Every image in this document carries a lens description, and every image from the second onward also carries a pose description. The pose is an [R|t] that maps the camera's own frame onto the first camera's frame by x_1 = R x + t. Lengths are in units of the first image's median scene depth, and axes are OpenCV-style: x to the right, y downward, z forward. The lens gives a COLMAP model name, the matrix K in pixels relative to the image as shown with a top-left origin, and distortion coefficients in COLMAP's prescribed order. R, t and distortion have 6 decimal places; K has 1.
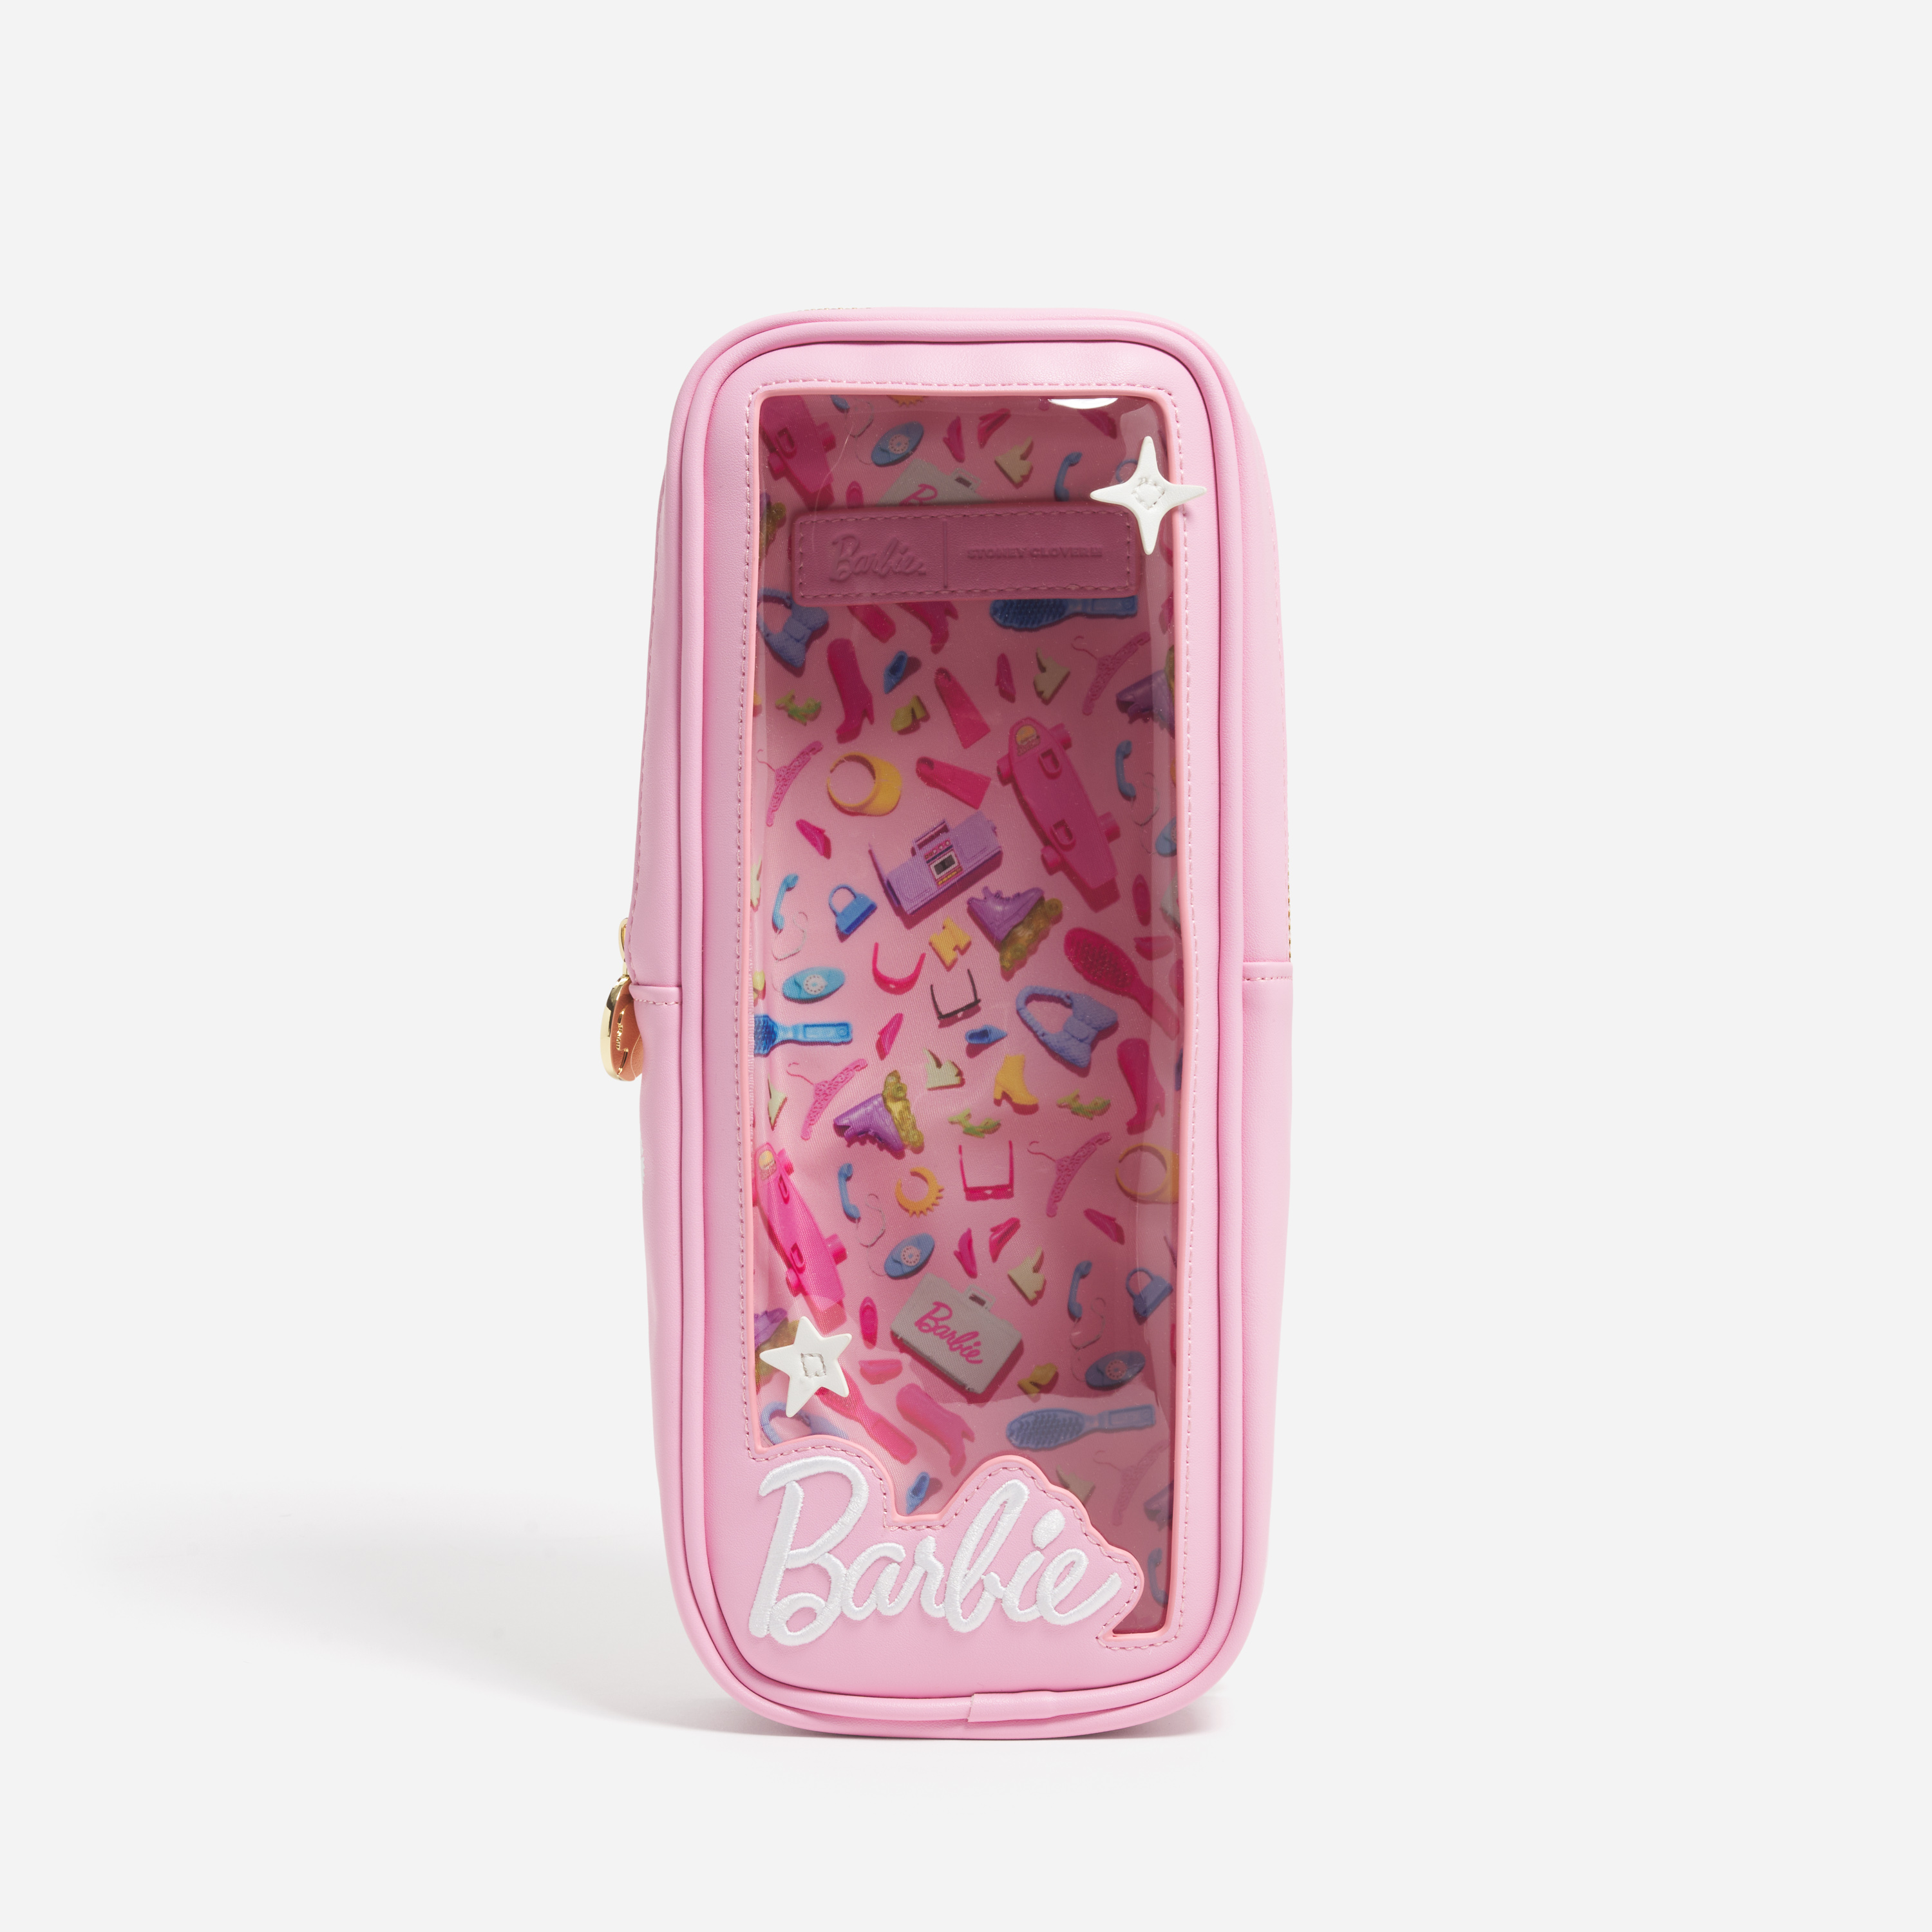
lens RADIAL K [[8450.1, 0, 973.7], [0, 8450.1, 967.9], [0, 0, 1]] dist [0.076175, 0.000000]
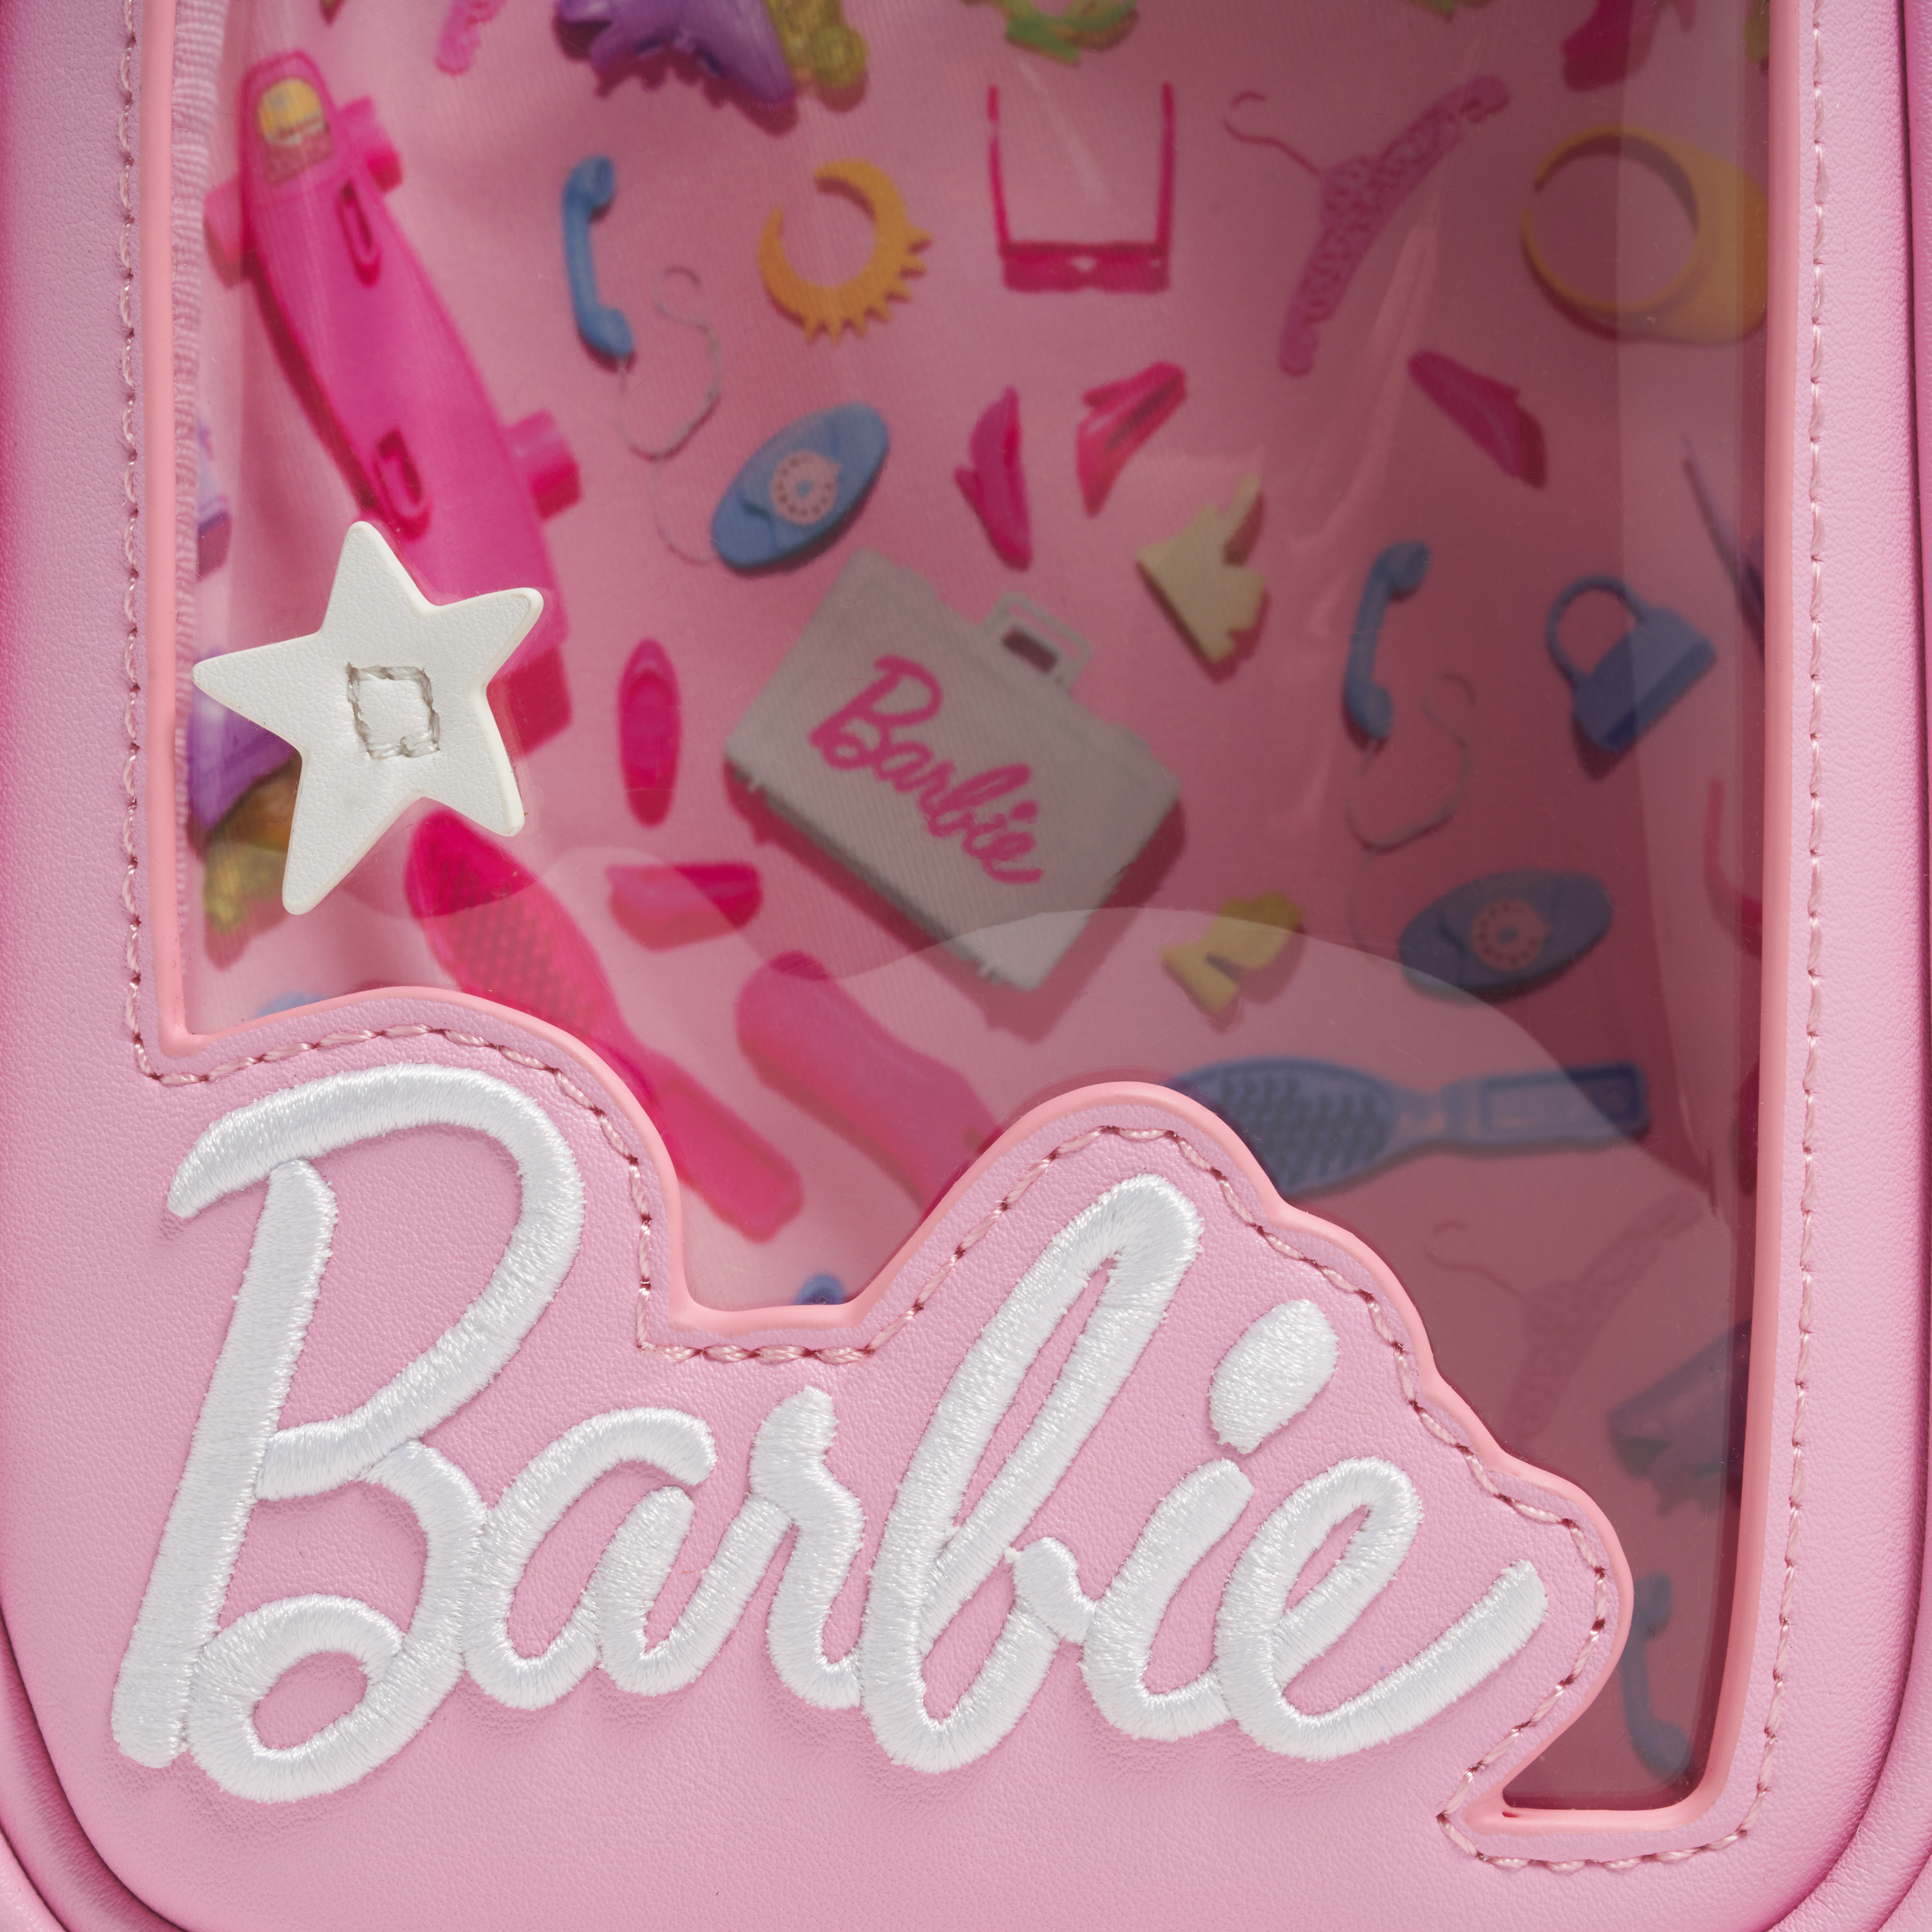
lens RADIAL K [[8450.1, 0, 955.7], [0, 8450.1, 958.9], [0, 0, 1]] dist [0.076175, 0.000000]
pose [[0.999176, 0.037901, -0.014508, 0.002421], [-0.039048, 0.995240, -0.089288, 0.076870], [0.011055, 0.089780, 0.995900, 0.739015]]
